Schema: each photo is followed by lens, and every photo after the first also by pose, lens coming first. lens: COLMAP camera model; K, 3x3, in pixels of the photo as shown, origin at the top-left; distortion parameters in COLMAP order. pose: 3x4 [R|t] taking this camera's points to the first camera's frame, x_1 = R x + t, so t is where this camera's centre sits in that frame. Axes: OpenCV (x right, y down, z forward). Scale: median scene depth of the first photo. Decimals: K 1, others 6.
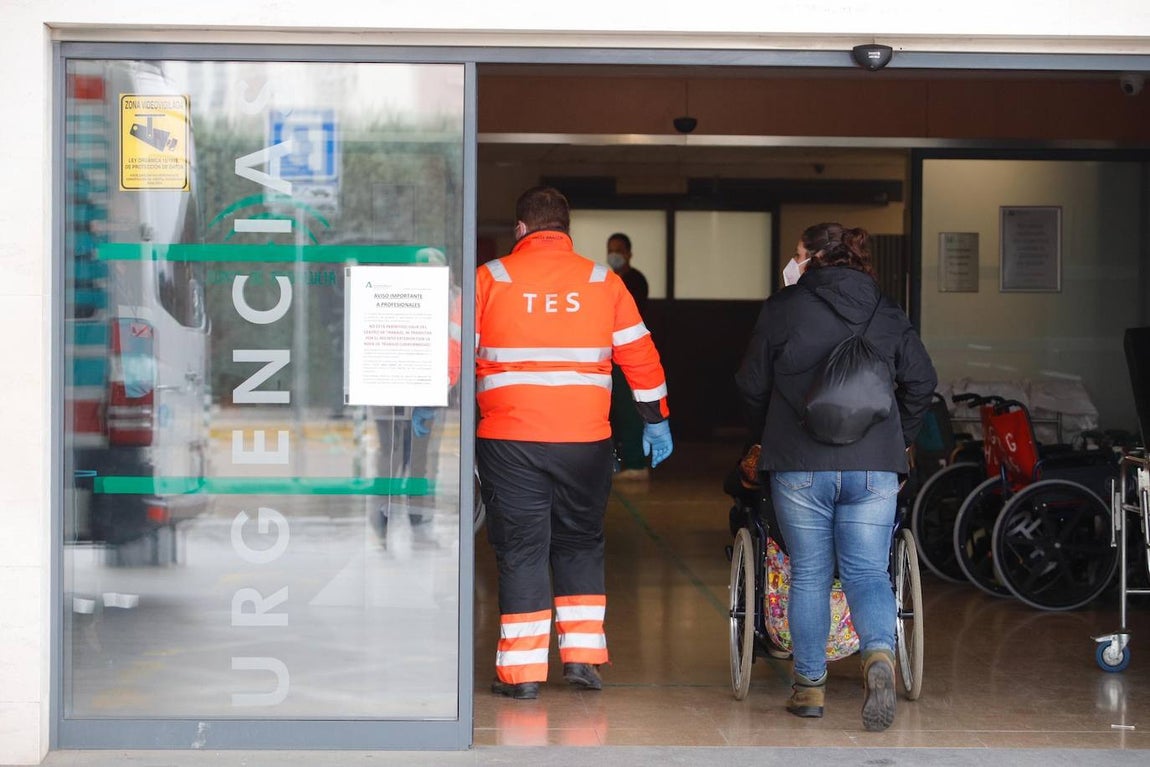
lens RADIAL K [[3298.5, 0, 575.0], [0, 3298.5, 383.5], [0, 0, 1]] dist [-0.098928, -0.369456]
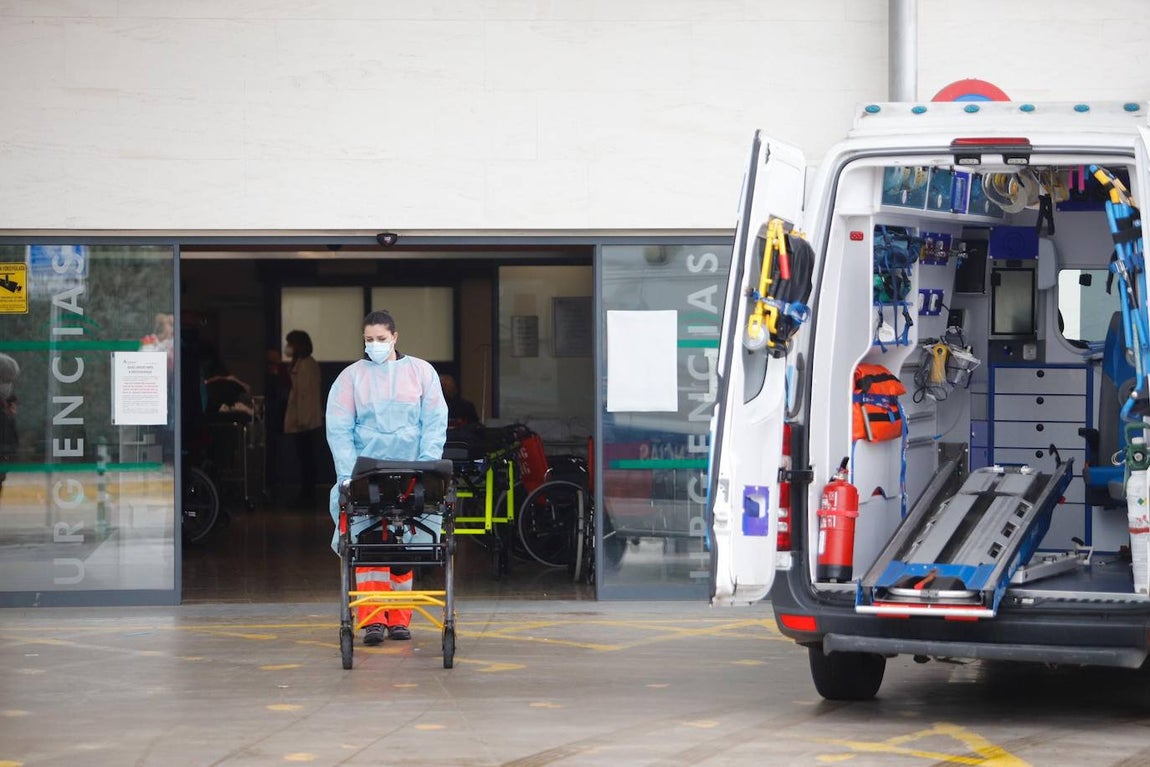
lens RADIAL K [[5735.5, 0, 575.0], [0, 5735.5, 383.5], [0, 0, 1]] dist [0.505162, 20.765739]
pose [[0.999583, -0.013713, 0.025424, 0.112680], [0.014231, 0.999692, -0.020316, 0.053991], [-0.025138, 0.020669, 0.999470, -2.328586]]
